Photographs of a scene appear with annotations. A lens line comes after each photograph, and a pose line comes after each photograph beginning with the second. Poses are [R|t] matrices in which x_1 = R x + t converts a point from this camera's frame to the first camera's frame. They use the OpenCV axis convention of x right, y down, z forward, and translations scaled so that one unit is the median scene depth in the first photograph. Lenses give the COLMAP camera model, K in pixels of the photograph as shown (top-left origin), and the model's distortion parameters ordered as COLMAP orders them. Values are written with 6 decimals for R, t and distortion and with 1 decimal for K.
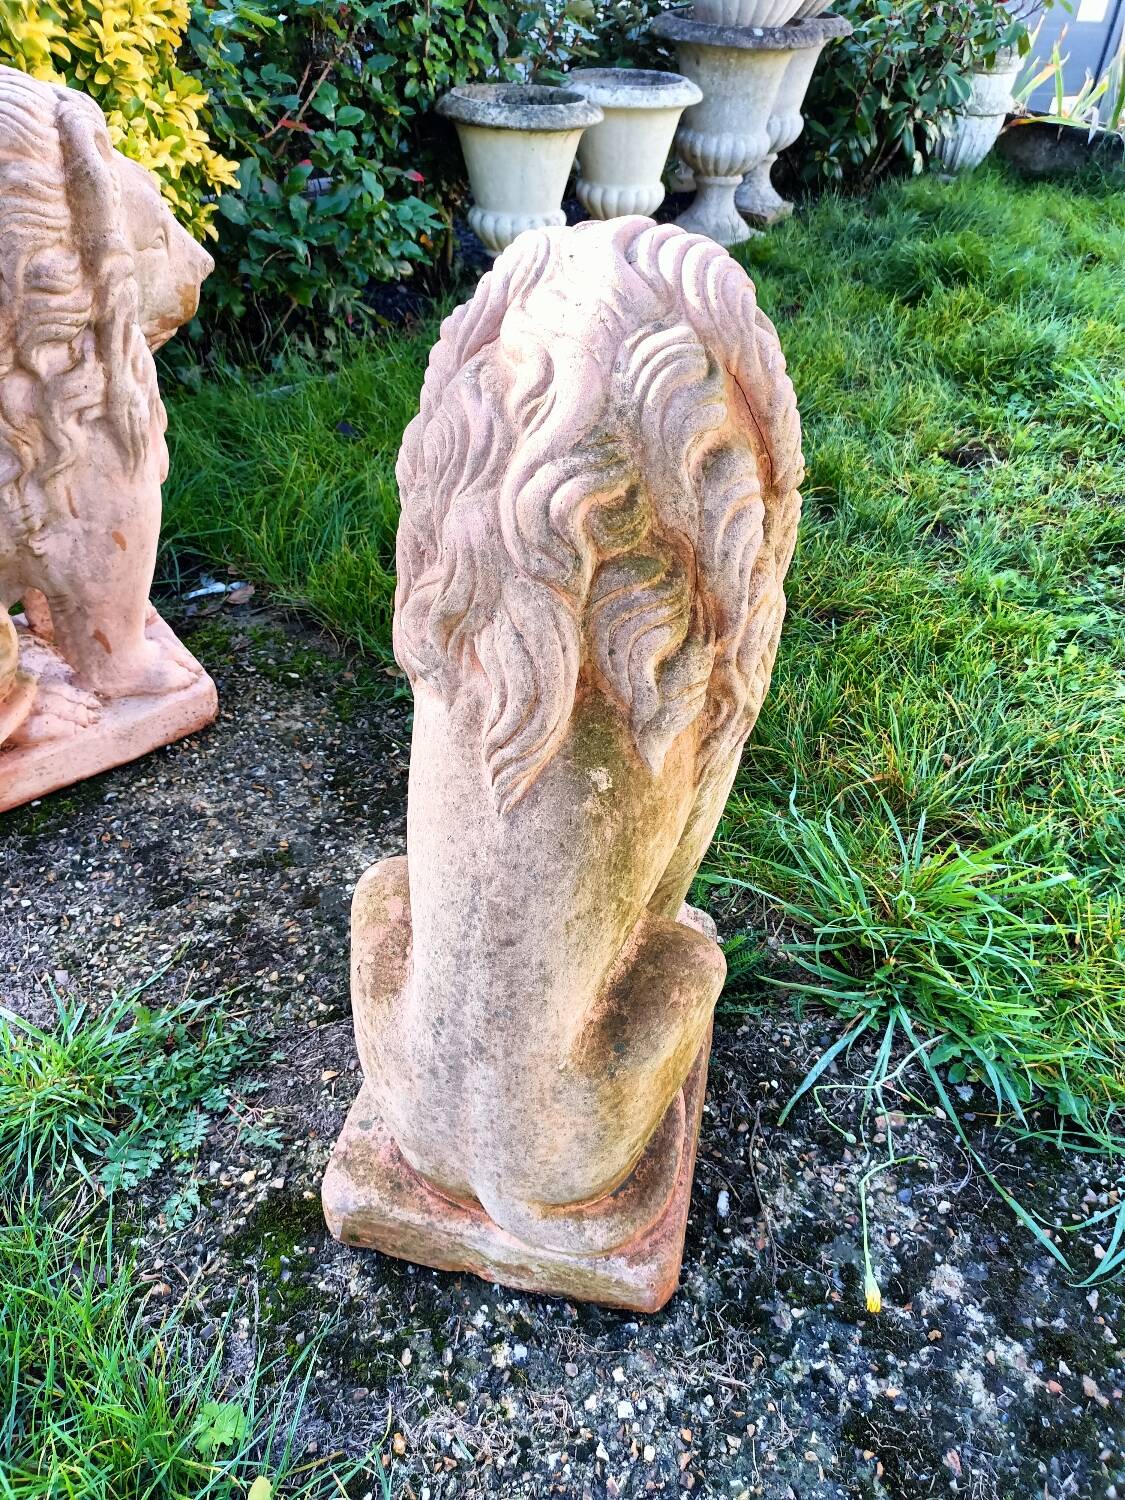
lens RADIAL K [[1130.3, 0, 562.5], [0, 1130.3, 750.0], [0, 0, 1]] dist [0.005989, -0.008118]
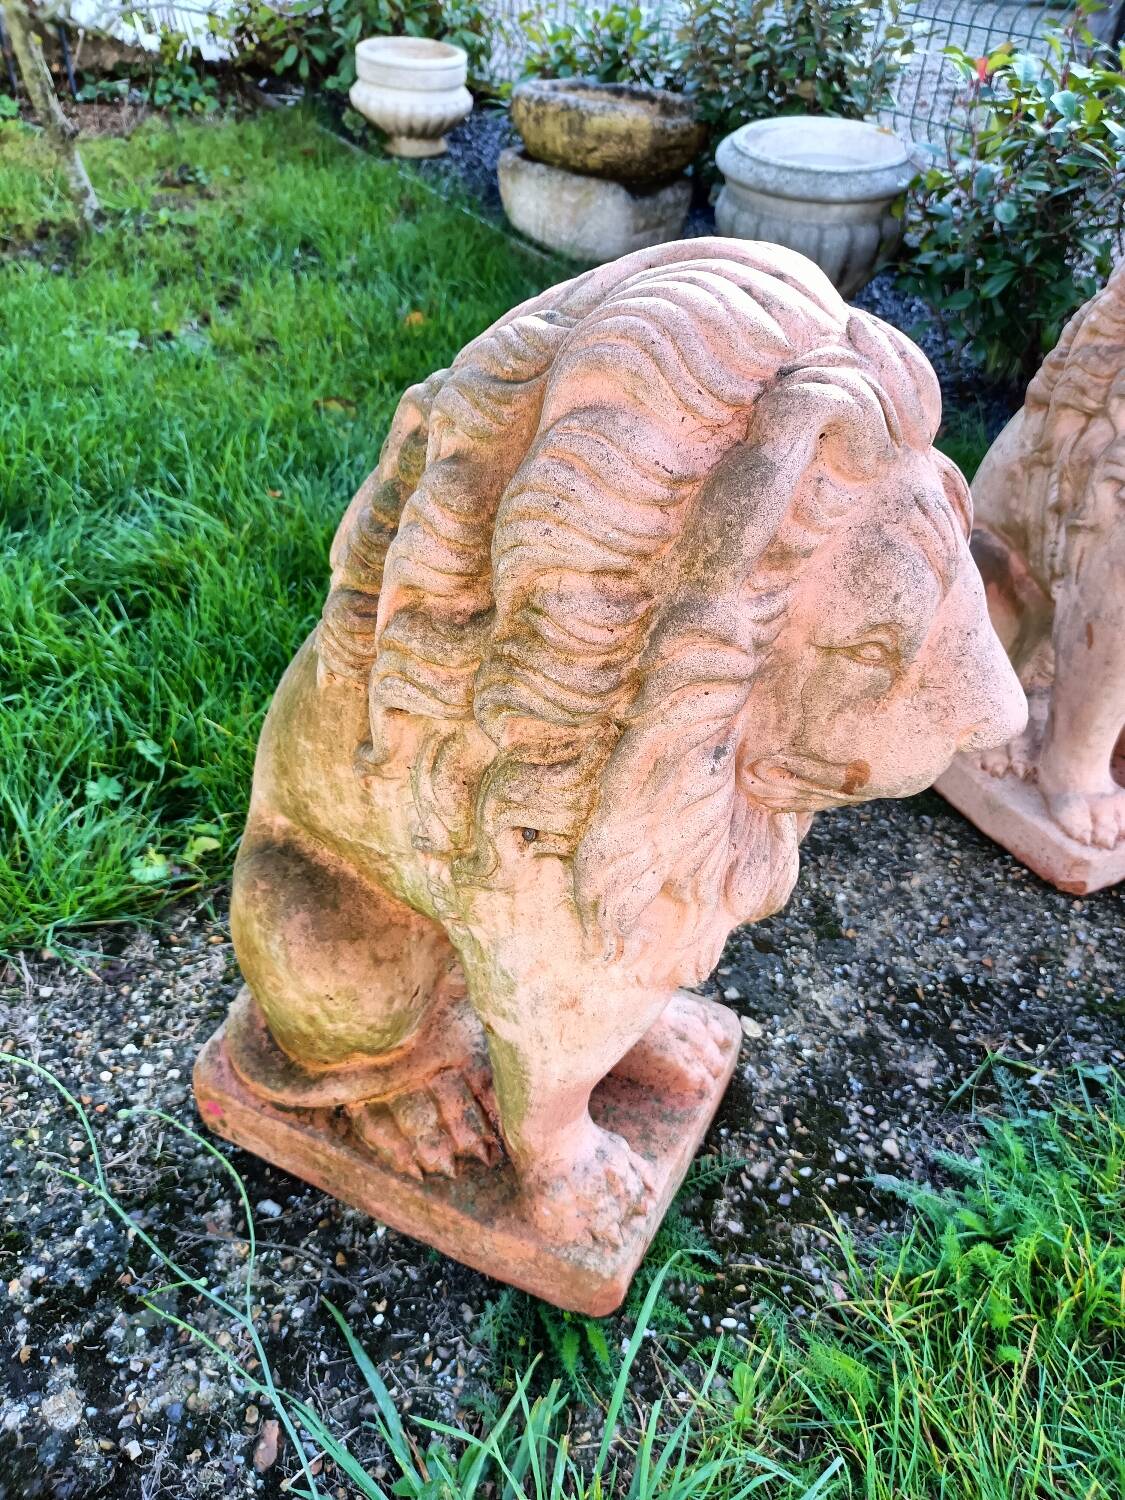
lens RADIAL K [[1132.5, 0, 559.2], [0, 1132.5, 743.7], [0, 0, 1]] dist [0.011116, -0.007274]
pose [[-0.251298, 0.534442, -0.806983, 0.640326], [-0.646003, 0.528259, 0.551019, -0.476550], [0.720784, 0.659784, 0.212501, 0.729988]]
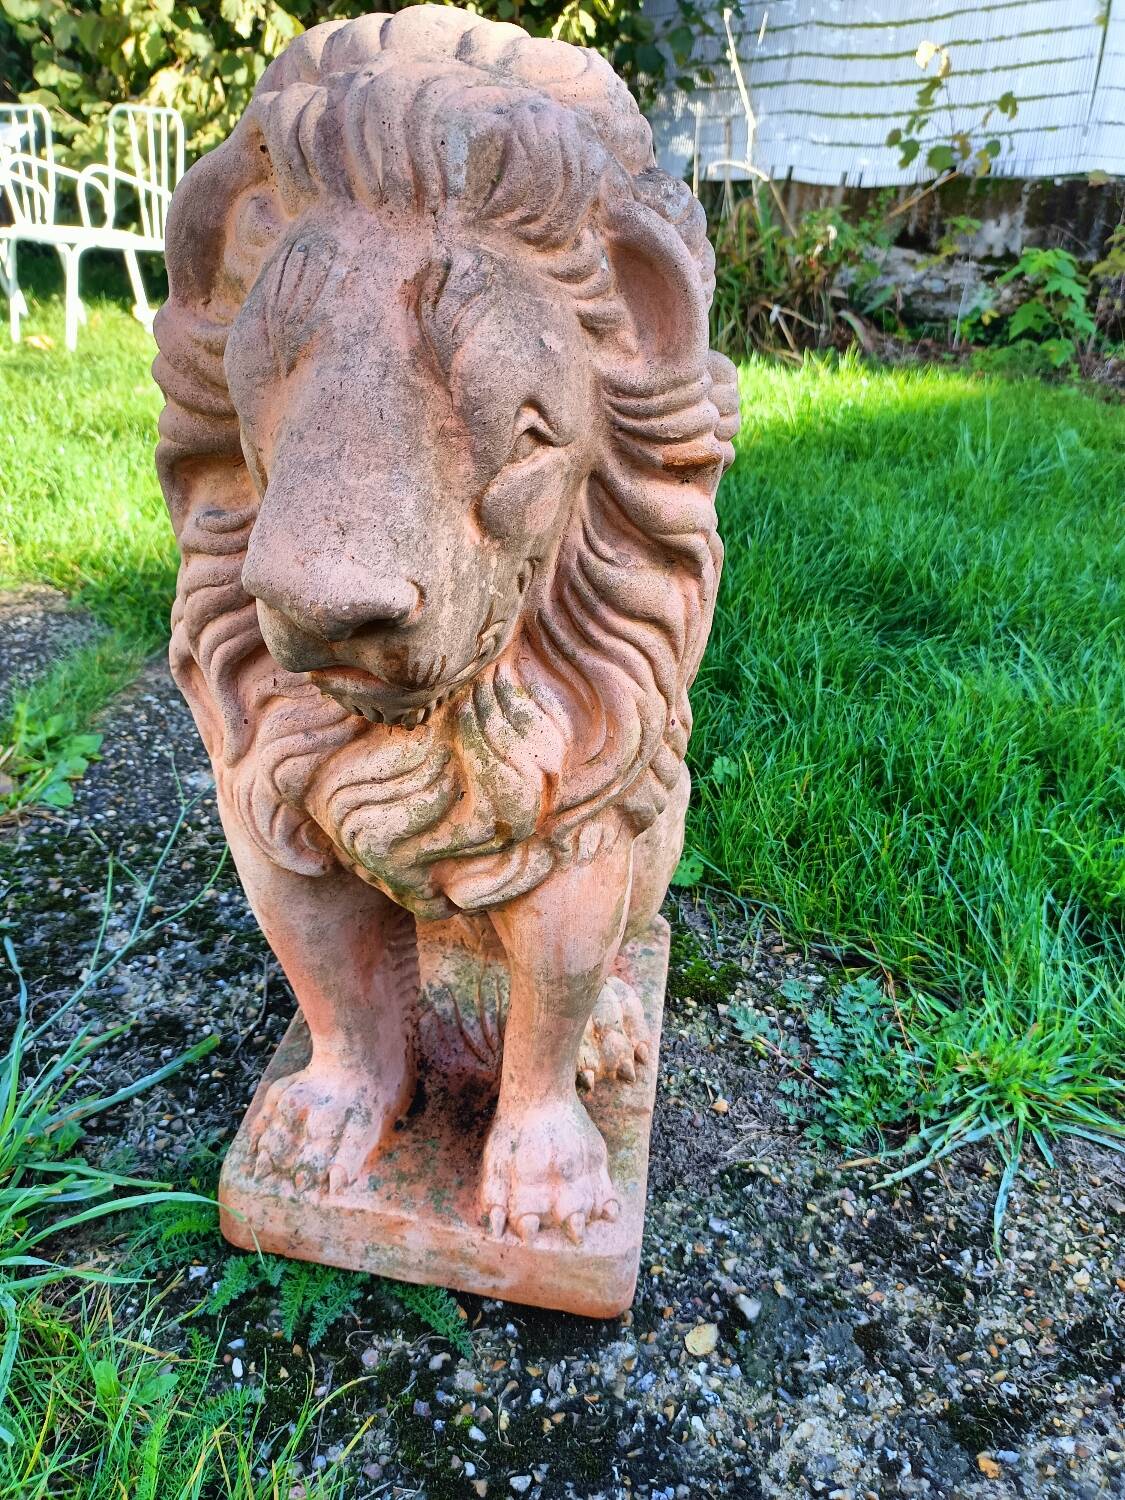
lens RADIAL K [[1129.4, 0, 565.3], [0, 1129.4, 746.8], [0, 0, 1]] dist [0.010844, -0.007249]
pose [[-0.992299, -0.055591, -0.110692, 0.028741], [-0.123835, 0.424939, 0.896712, -0.675930], [-0.002811, 0.903513, -0.428551, 1.262701]]
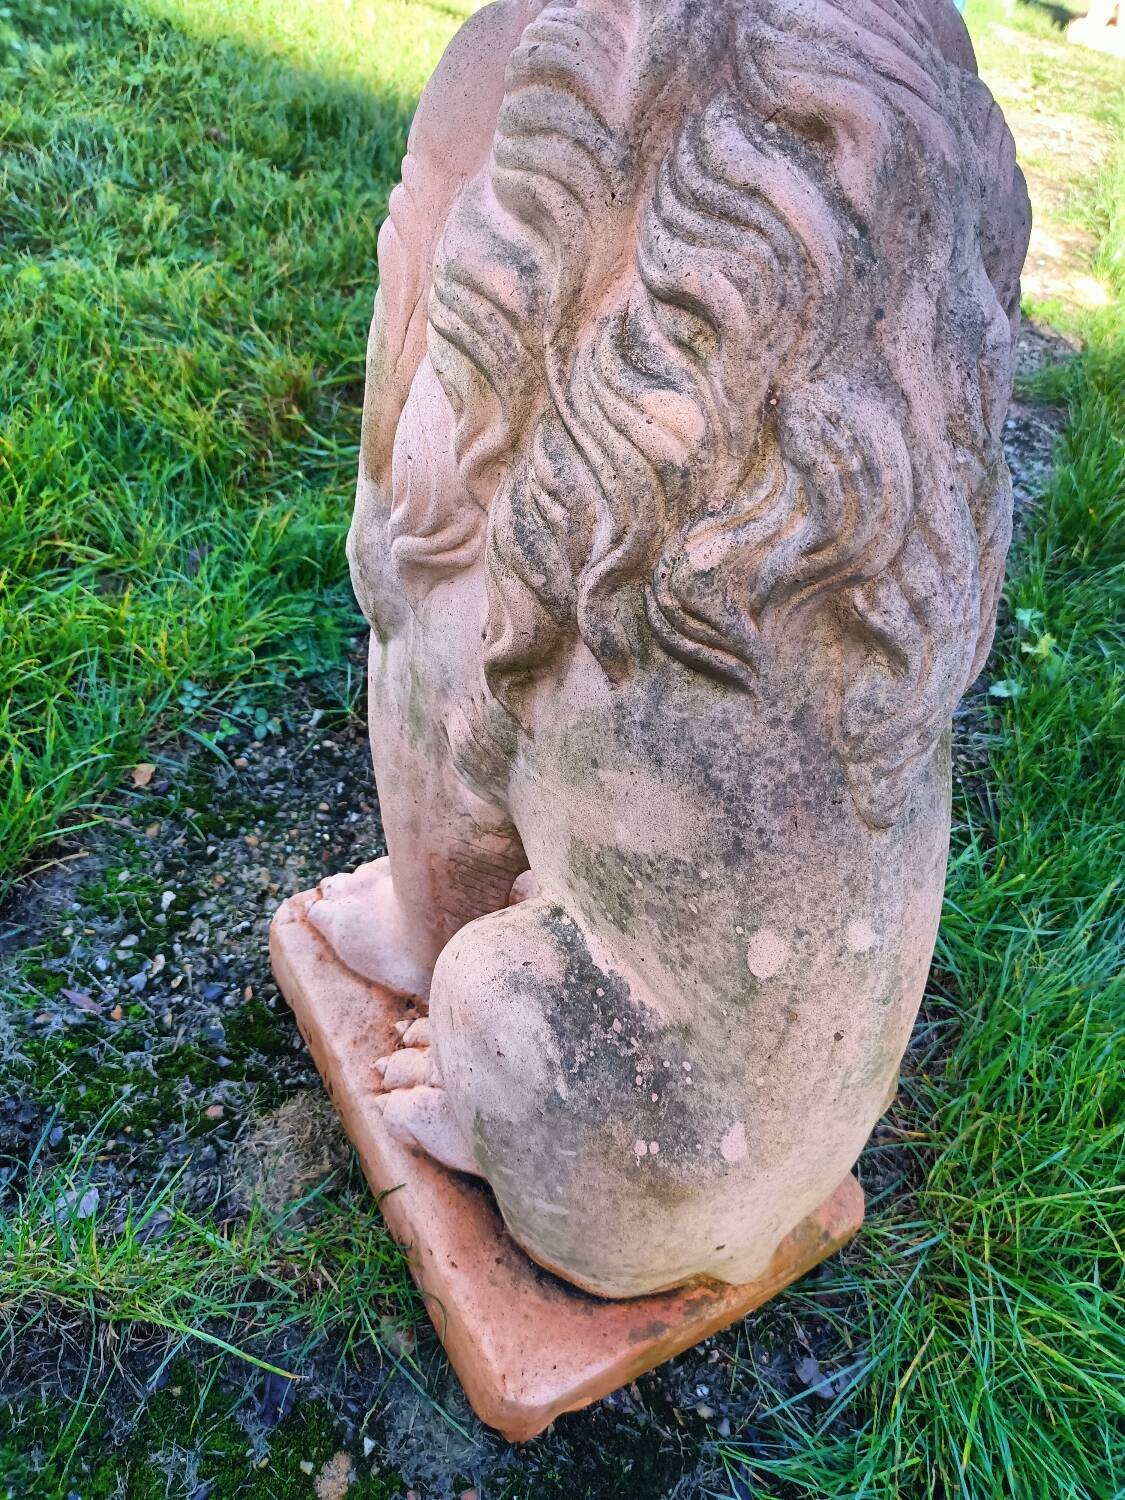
lens RADIAL K [[1136.1, 0, 552.6], [0, 1136.1, 749.5], [0, 0, 1]] dist [-0.003857, -0.007506]
pose [[-0.314966, -0.713191, 0.626223, -0.998217], [0.433973, 0.478572, 0.763306, -0.756431], [-0.844075, 0.512180, 0.158772, 1.138499]]
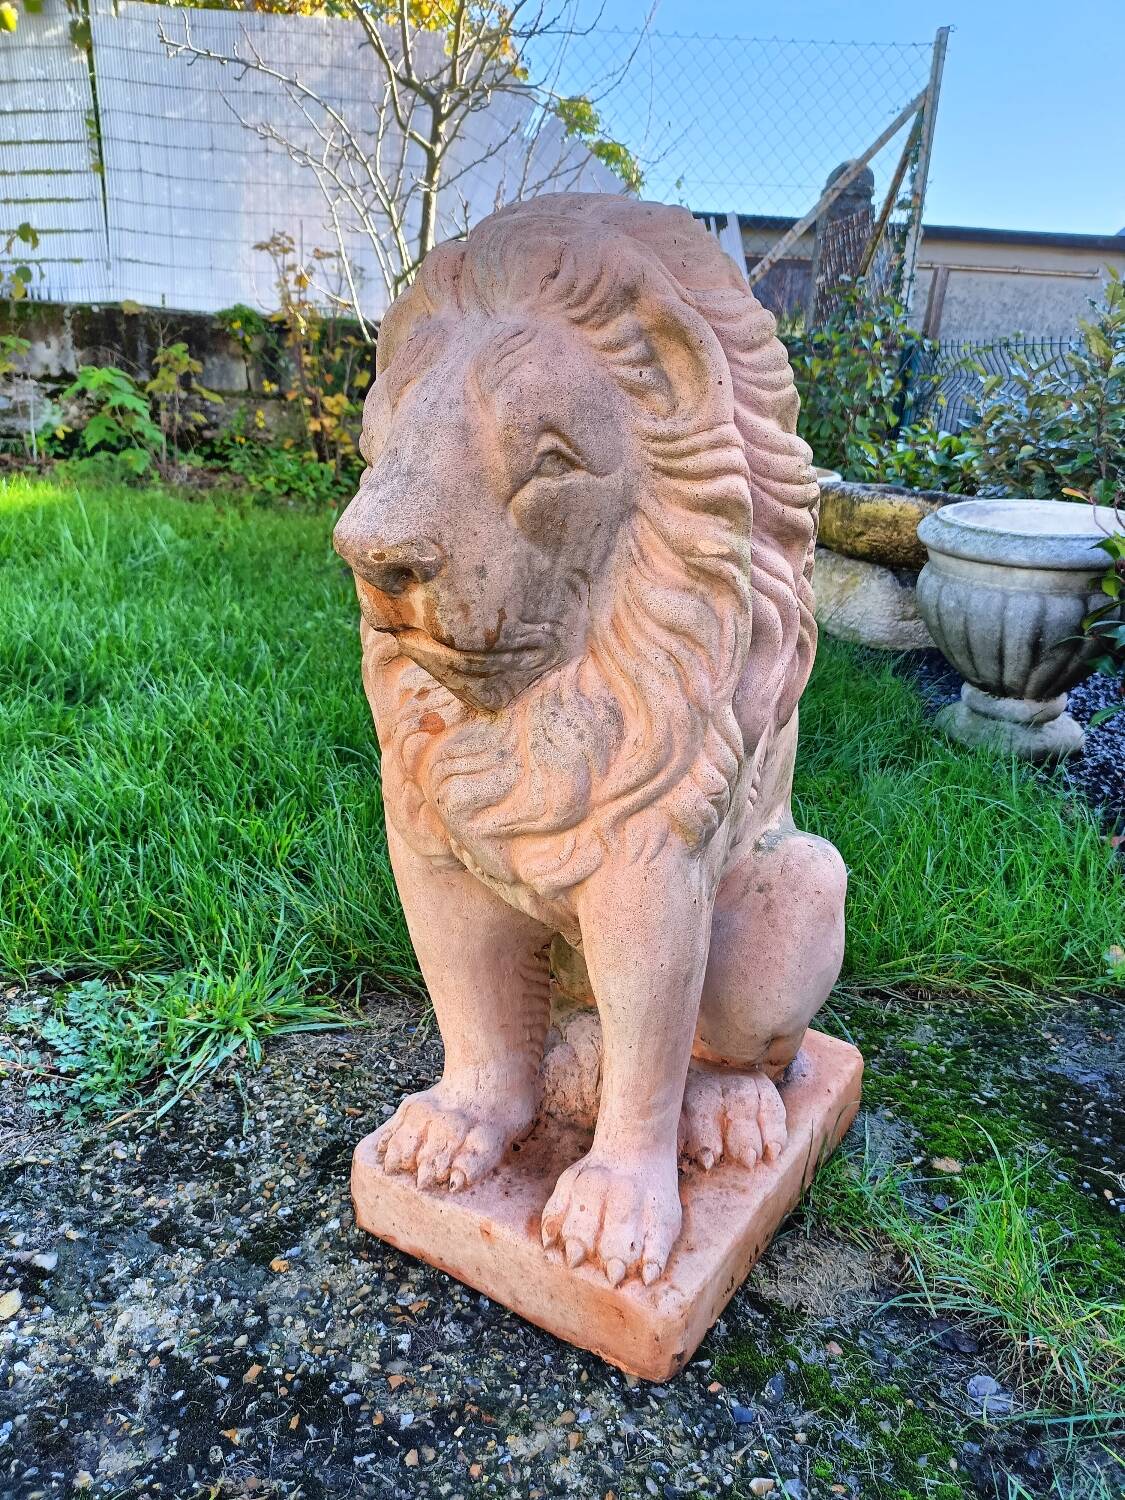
lens RADIAL K [[1136.4, 0, 560.4], [0, 1136.4, 749.8], [0, 0, 1]] dist [0.020351, -0.010158]
pose [[-0.684089, 0.120969, -0.719297, 0.094993], [-0.534214, 0.588347, 0.607012, -0.756051], [0.496626, 0.799509, -0.337858, 1.449668]]
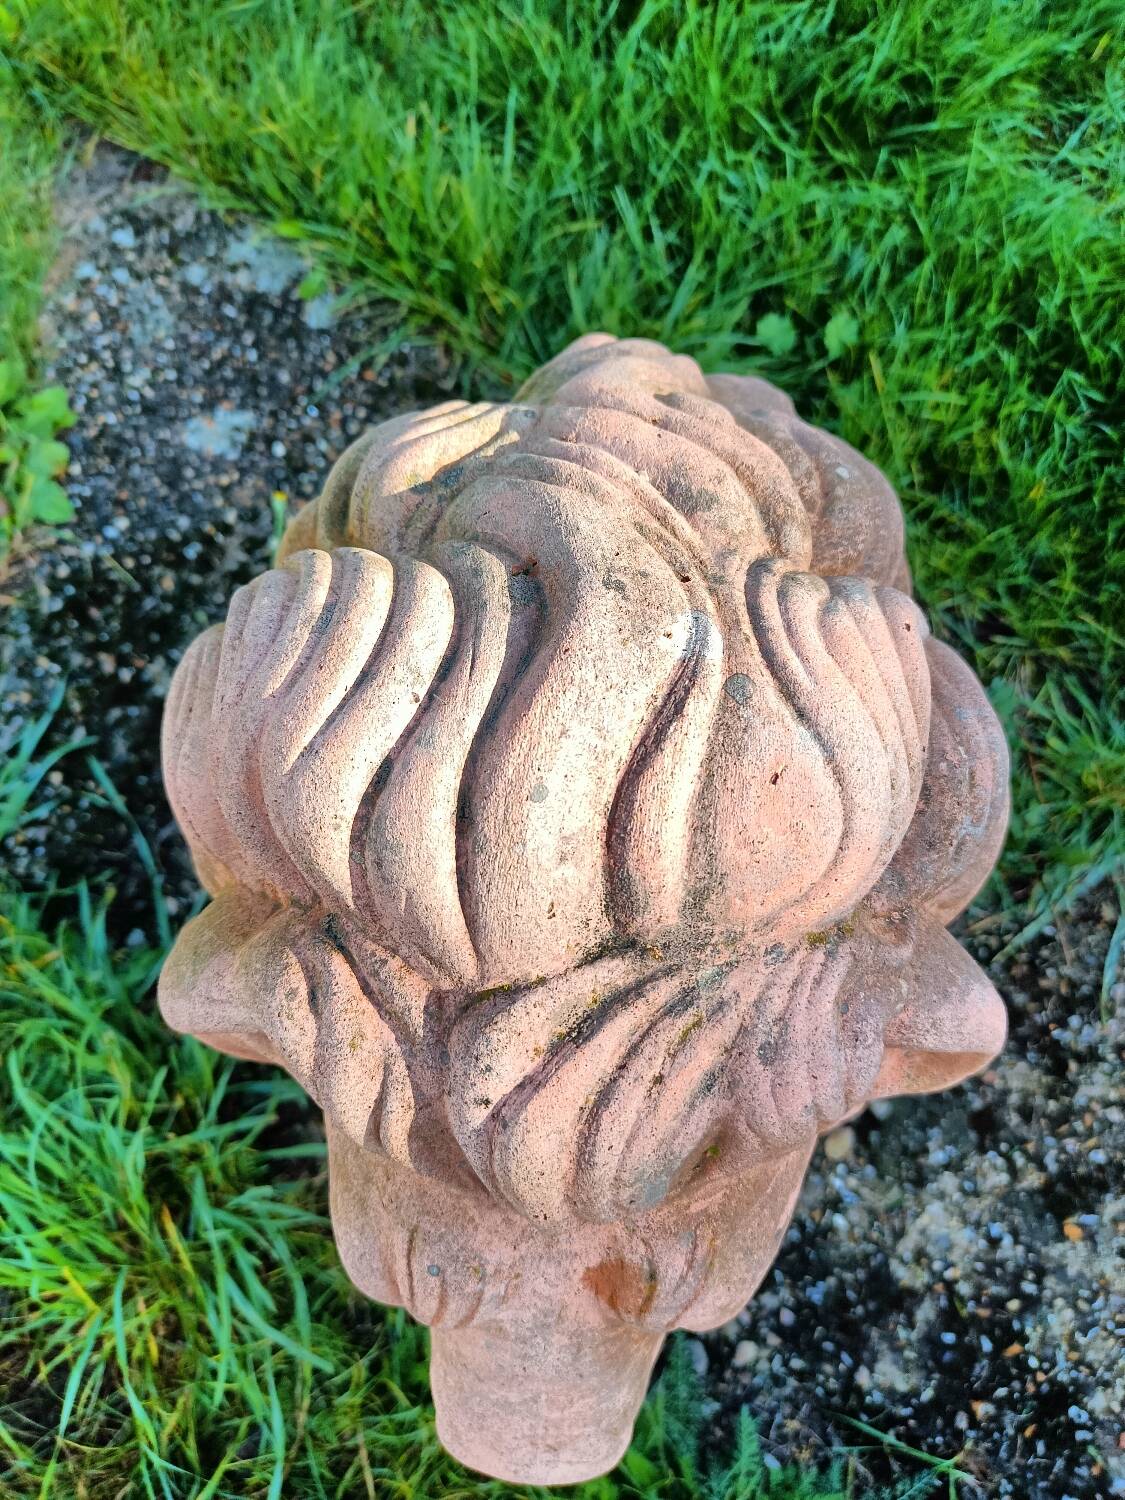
lens RADIAL K [[1154.3, 0, 566.4], [0, 1154.3, 766.5], [0, 0, 1]] dist [-0.002361, -0.004232]
pose [[-0.989959, 0.131977, -0.050636, 0.054896], [-0.087775, -0.293129, 0.952035, -0.604953], [0.110804, 0.946920, 0.301769, 0.701896]]
